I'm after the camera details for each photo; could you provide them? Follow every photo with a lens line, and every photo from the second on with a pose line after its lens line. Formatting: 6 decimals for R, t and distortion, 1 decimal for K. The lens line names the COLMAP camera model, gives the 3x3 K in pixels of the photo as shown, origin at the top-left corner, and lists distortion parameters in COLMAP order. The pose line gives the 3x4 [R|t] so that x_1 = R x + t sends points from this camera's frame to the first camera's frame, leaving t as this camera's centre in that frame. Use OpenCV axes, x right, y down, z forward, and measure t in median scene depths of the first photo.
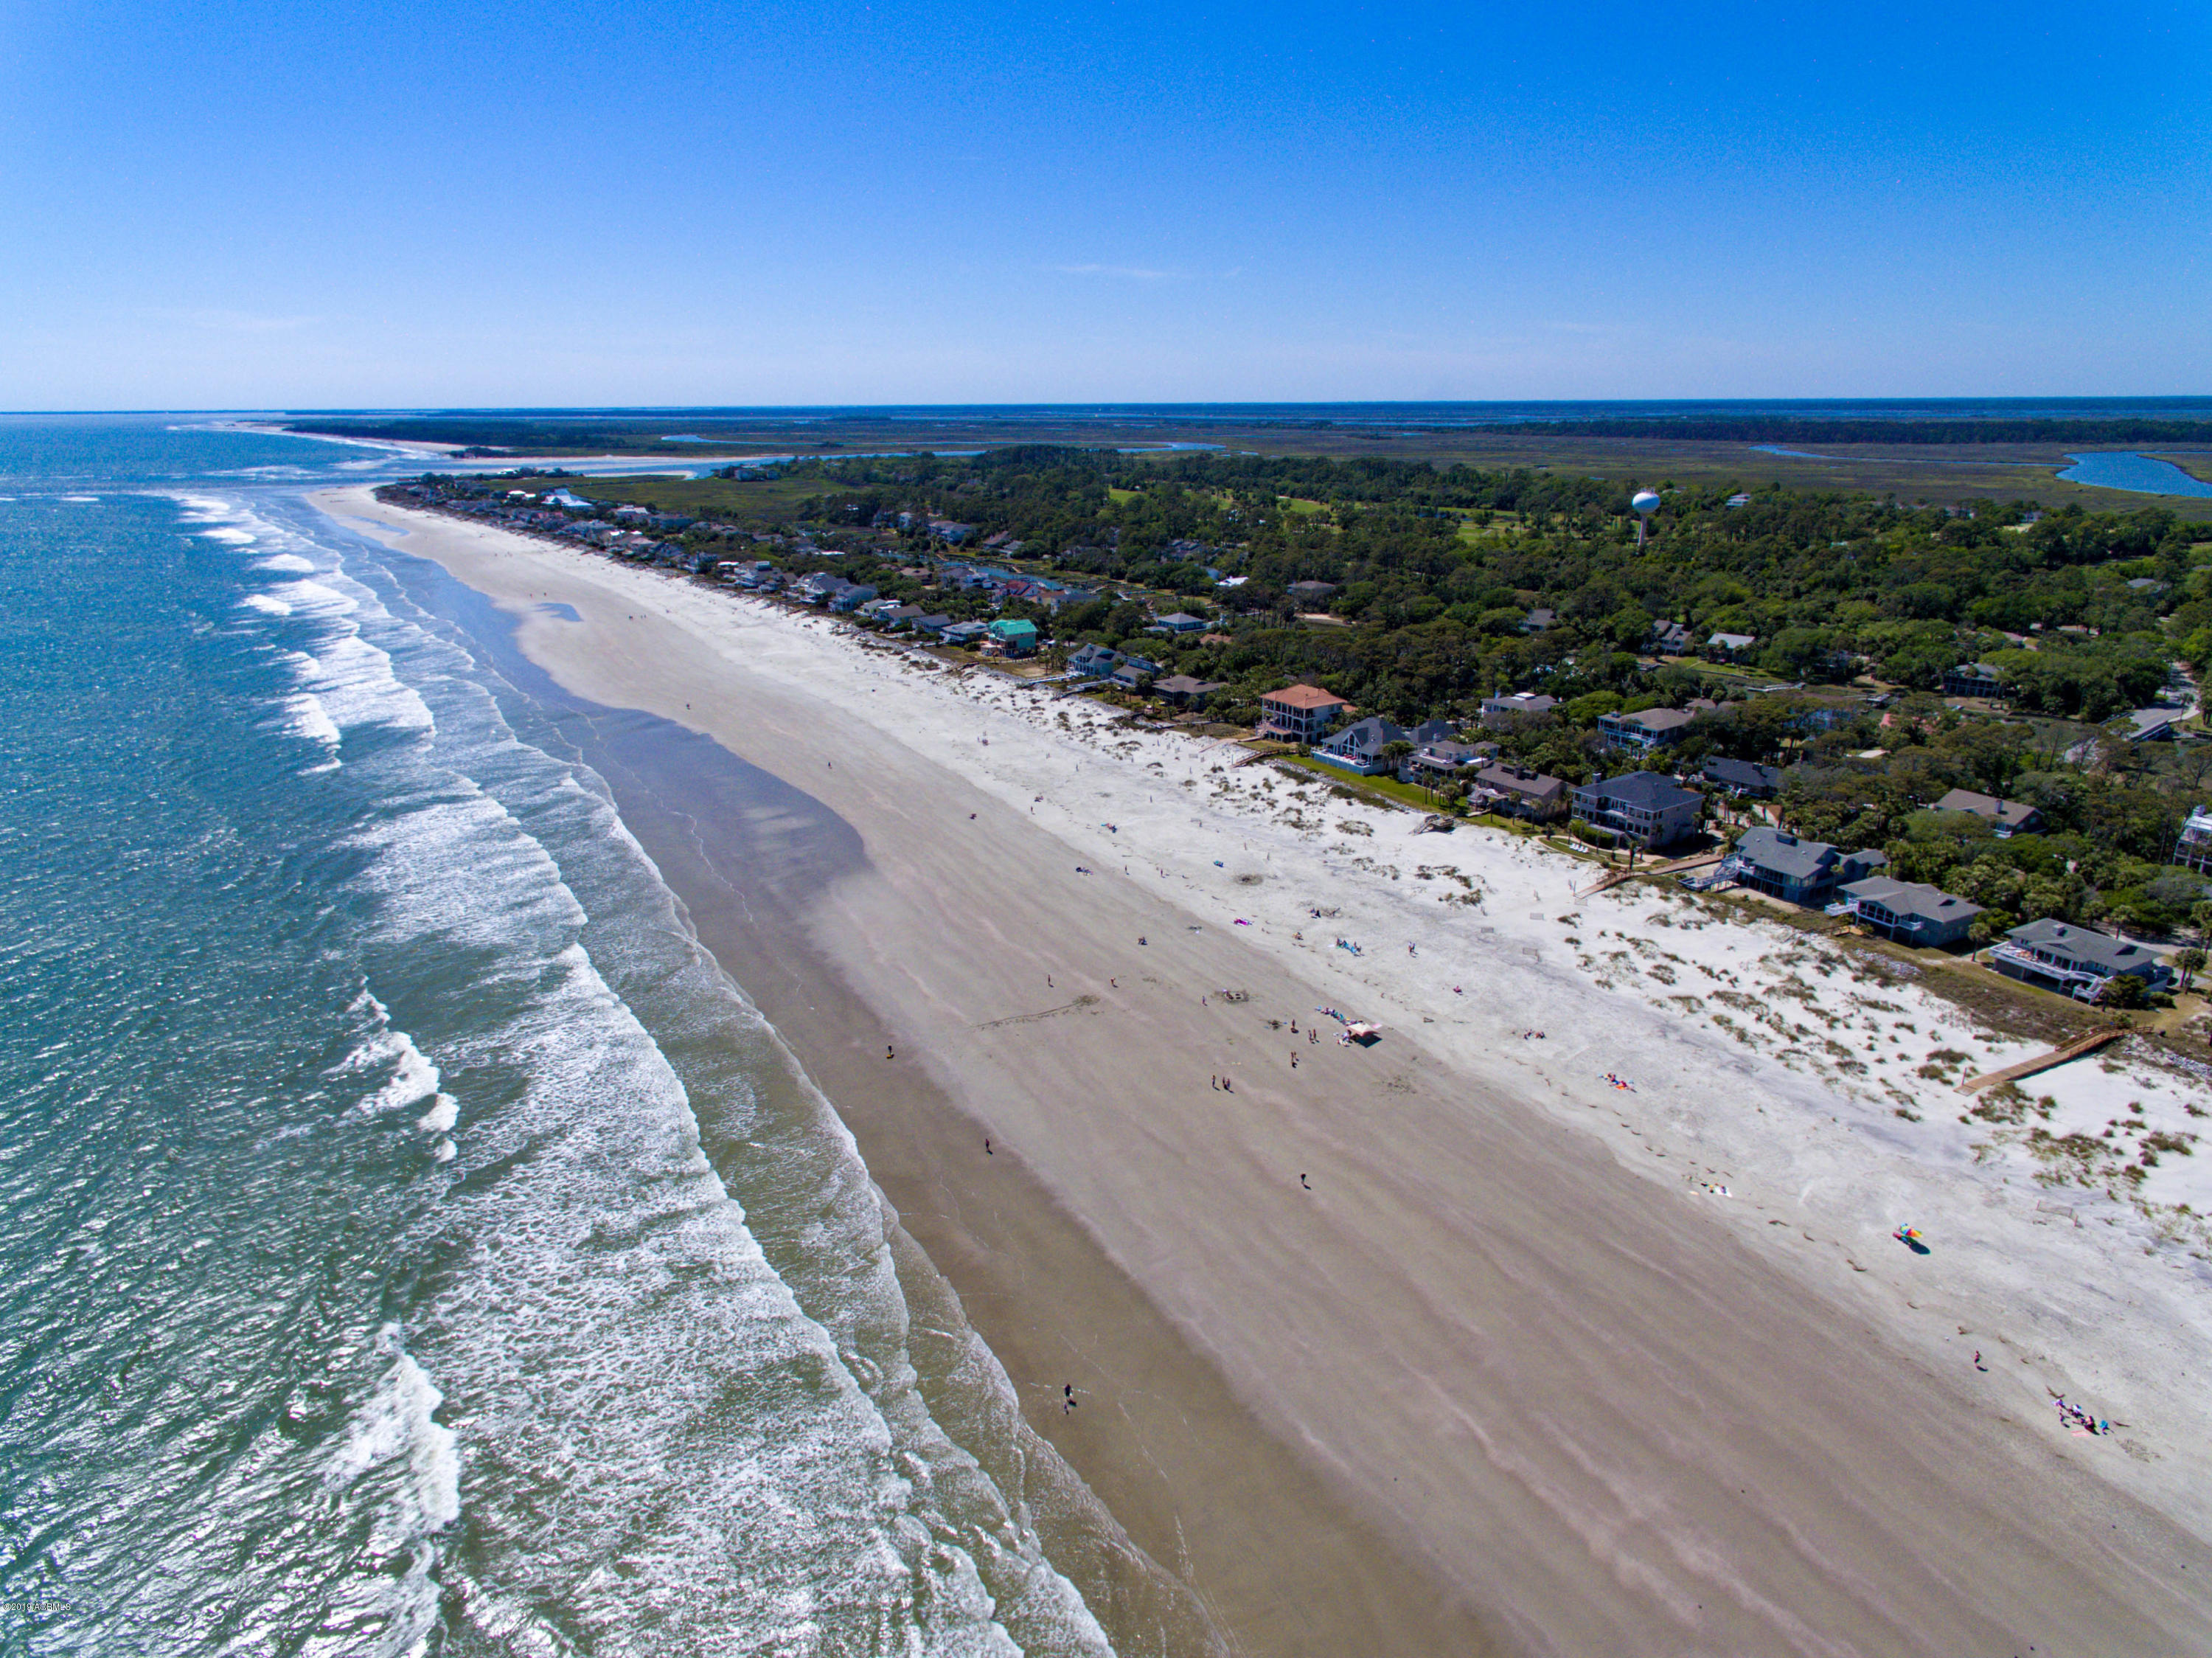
lens RADIAL K [[1301.8, 0, 1103.2], [0, 1301.8, 831.2], [0, 0, 1]] dist [0.002957, -0.000986]
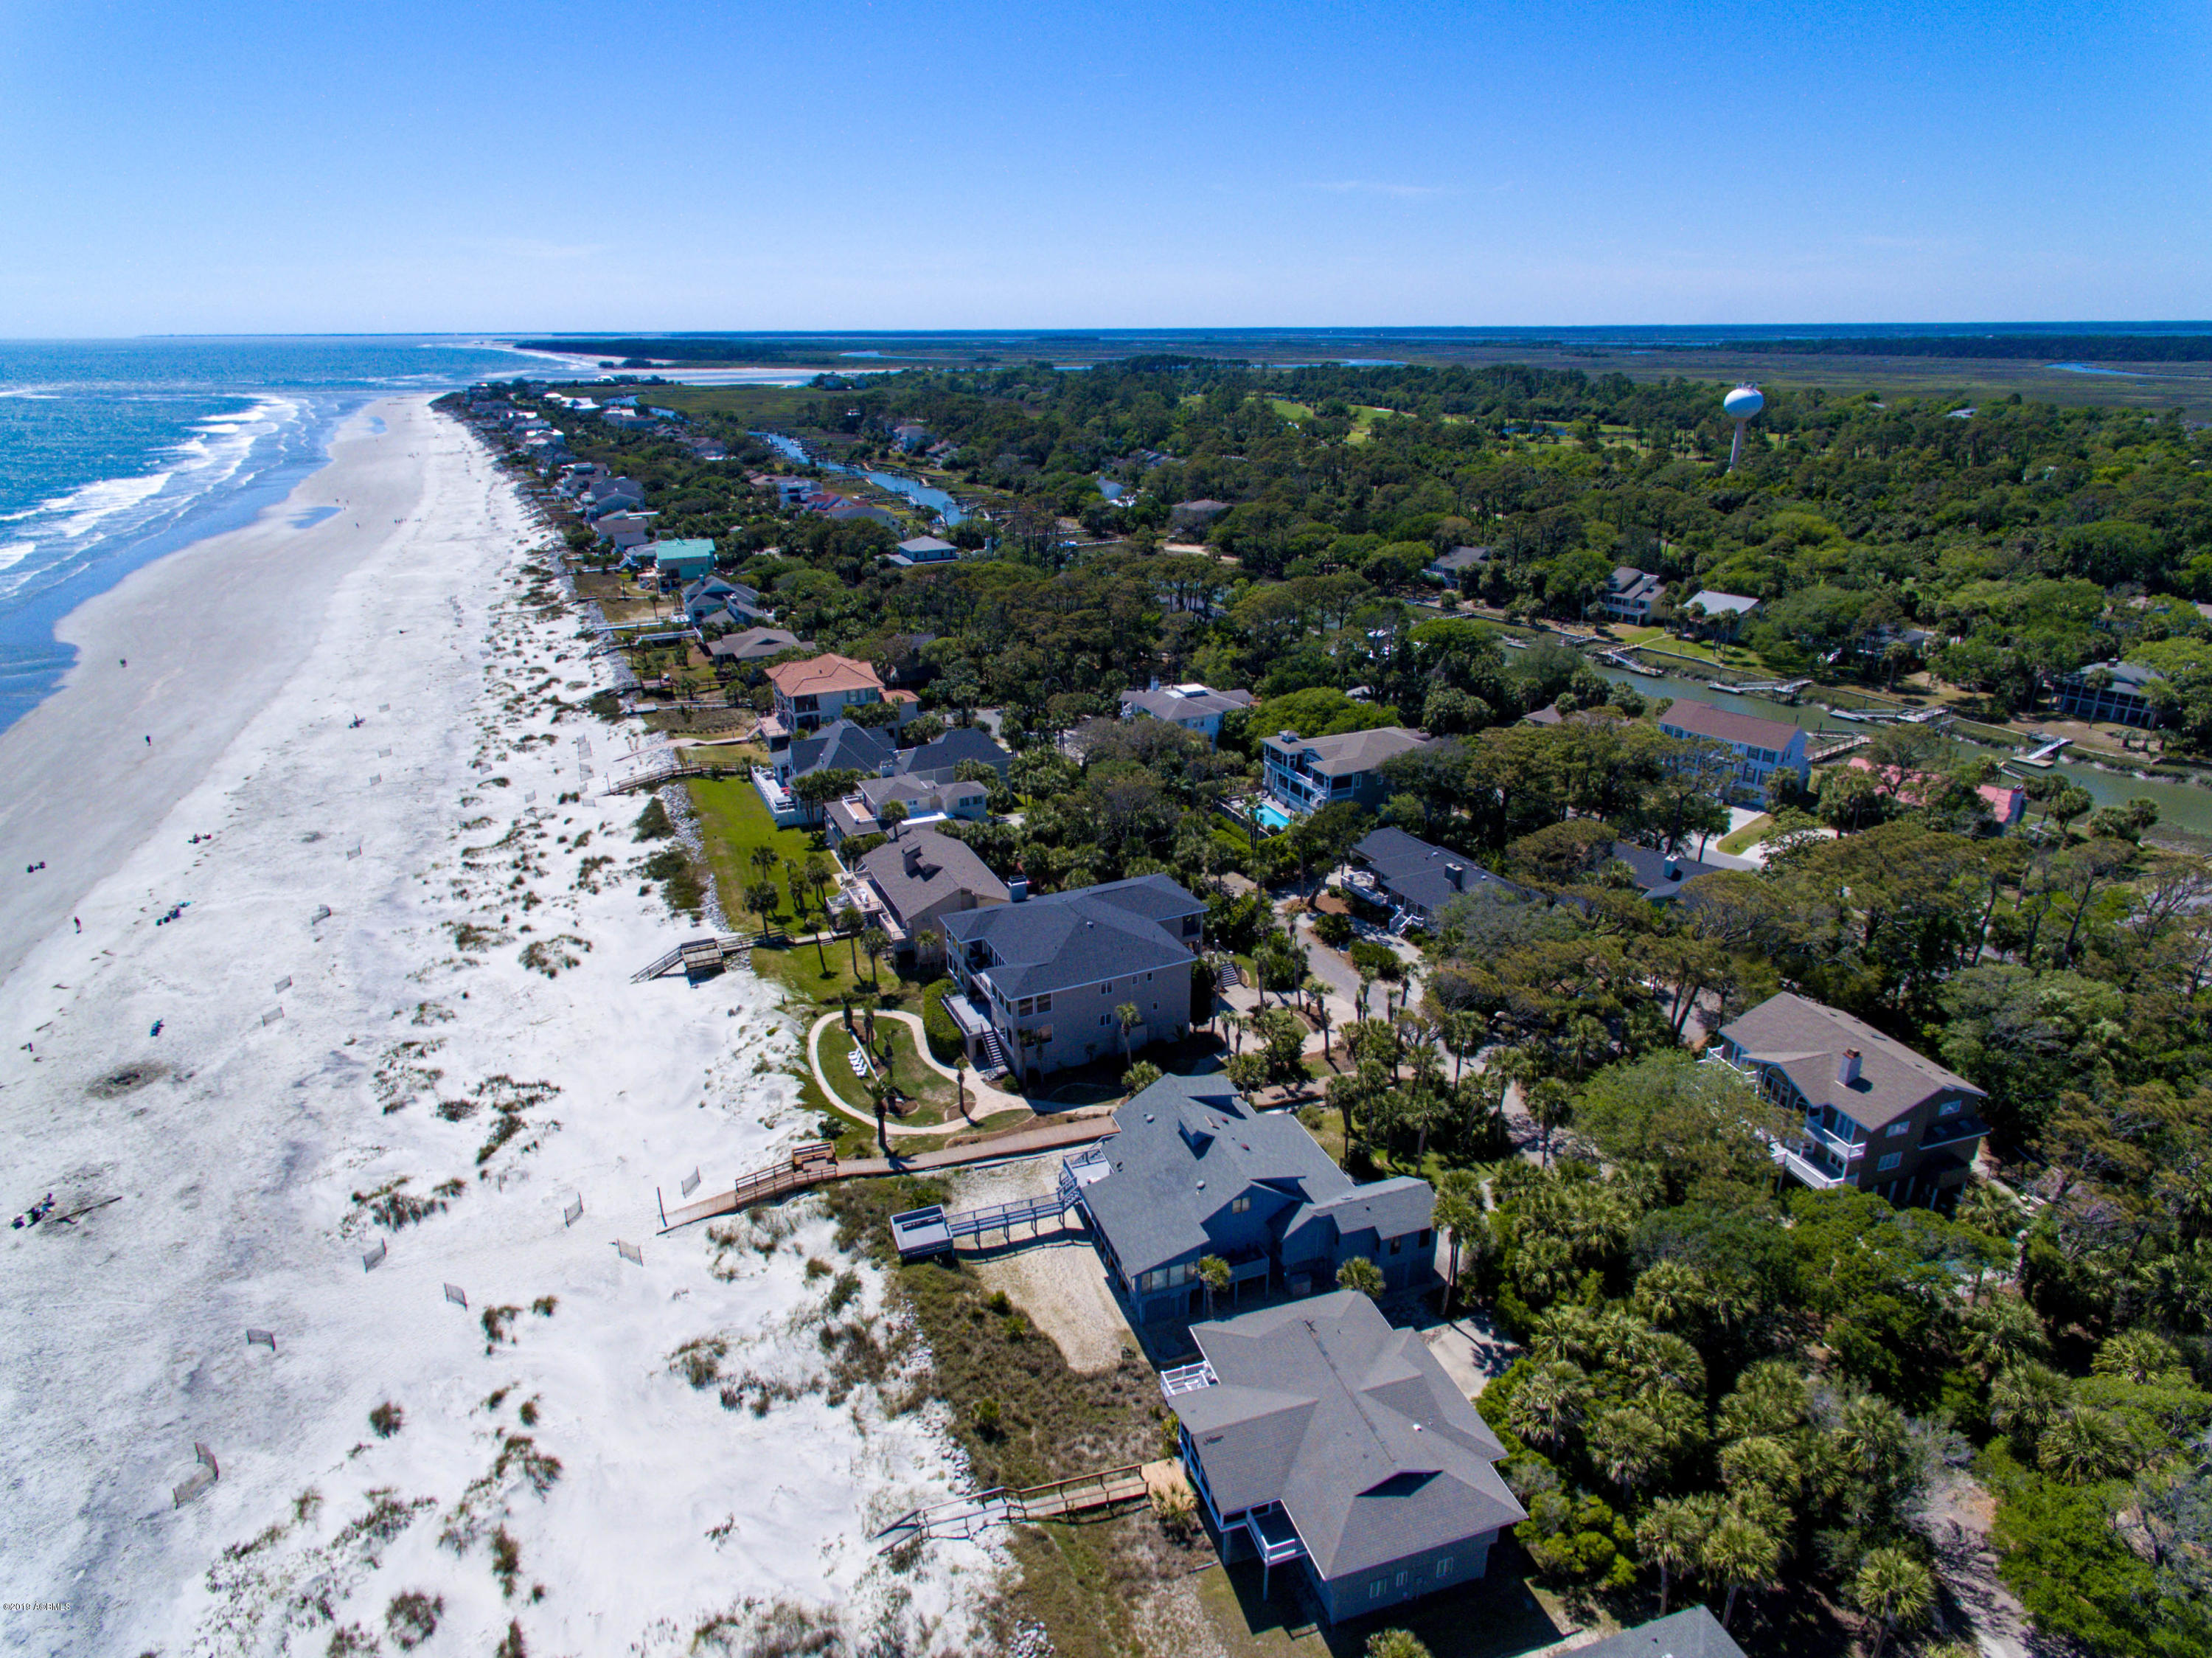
lens RADIAL K [[1301.8, 0, 1107.8], [0, 1301.8, 827.5], [0, 0, 1]] dist [0.002957, -0.000986]
pose [[0.984430, 0.063665, -0.163841, 0.425901], [-0.055703, 0.997053, 0.052744, -0.079249], [0.166716, -0.042796, 0.985076, 0.471036]]
